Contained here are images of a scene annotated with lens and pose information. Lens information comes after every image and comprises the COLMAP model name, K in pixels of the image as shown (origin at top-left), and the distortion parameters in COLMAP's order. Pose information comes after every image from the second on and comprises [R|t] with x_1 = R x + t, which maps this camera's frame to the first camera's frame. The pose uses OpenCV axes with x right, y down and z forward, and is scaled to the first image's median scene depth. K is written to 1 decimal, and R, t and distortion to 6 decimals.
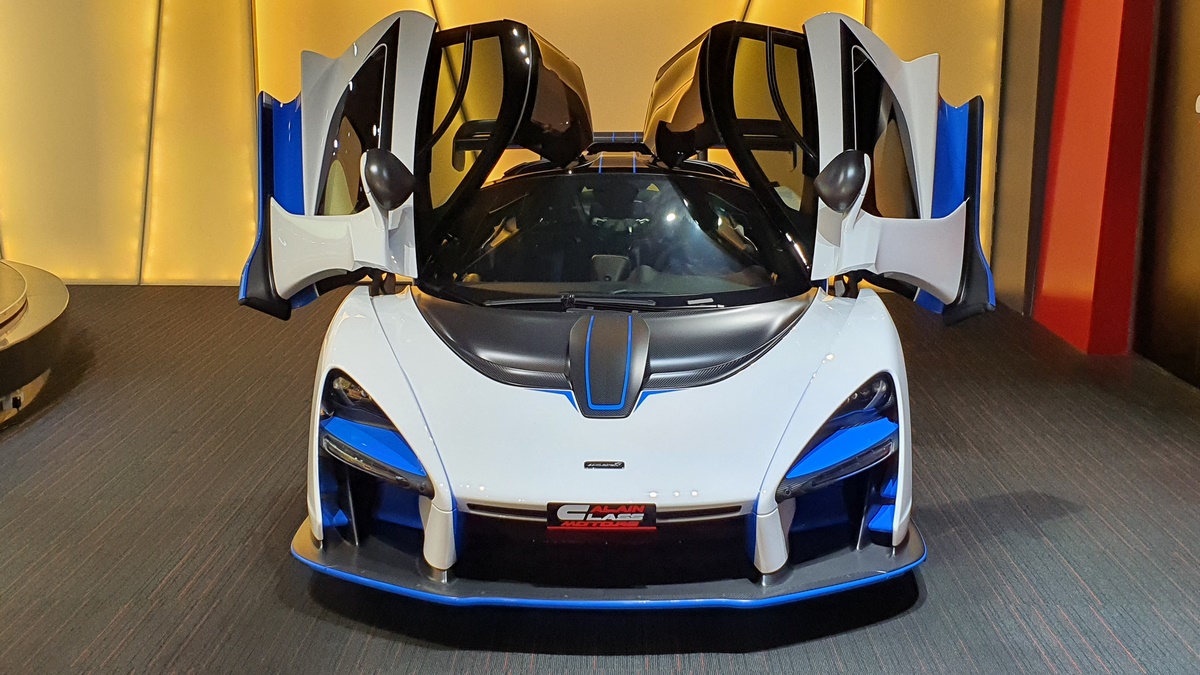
lens RADIAL K [[1455.7, 0, 594.2], [0, 1455.7, 332.8], [0, 0, 1]] dist [0.270385, -1.011680]
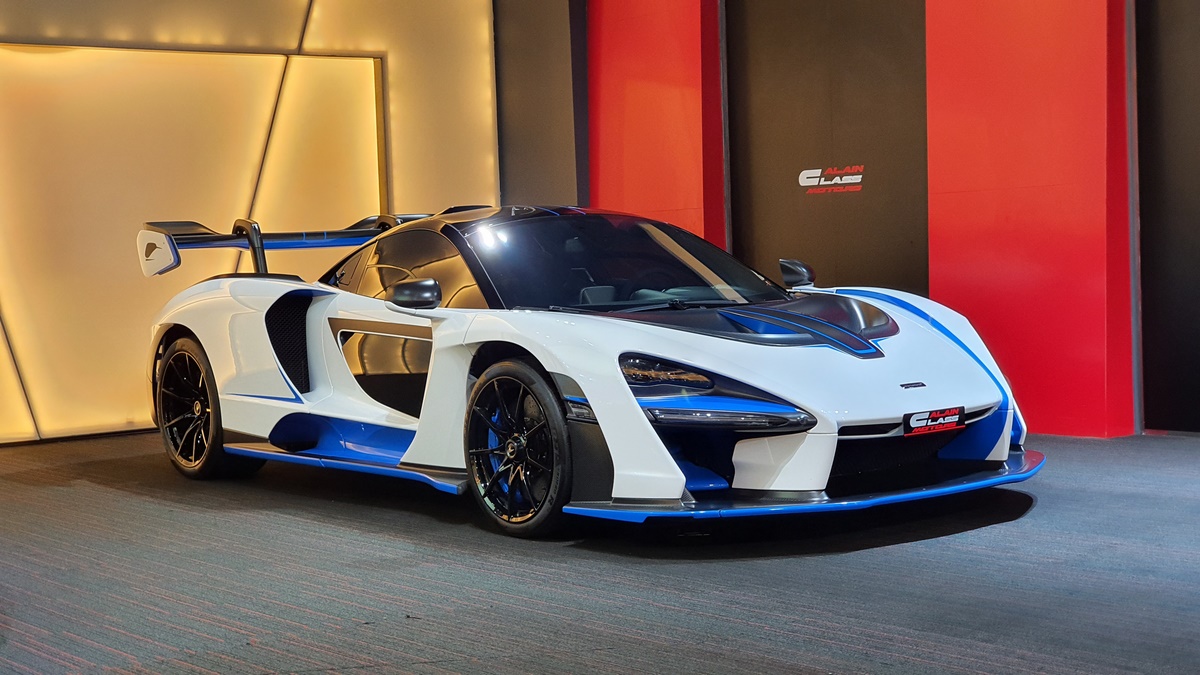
lens RADIAL K [[1755.5, 0, 600.4], [0, 1755.5, 316.6], [0, 0, 1]] dist [0.012394, 0.131222]
pose [[0.776793, -0.055803, 0.627278, -1.053984], [0.158228, 0.981408, -0.108636, 0.144490], [-0.609554, 0.183641, 0.771181, 0.016079]]
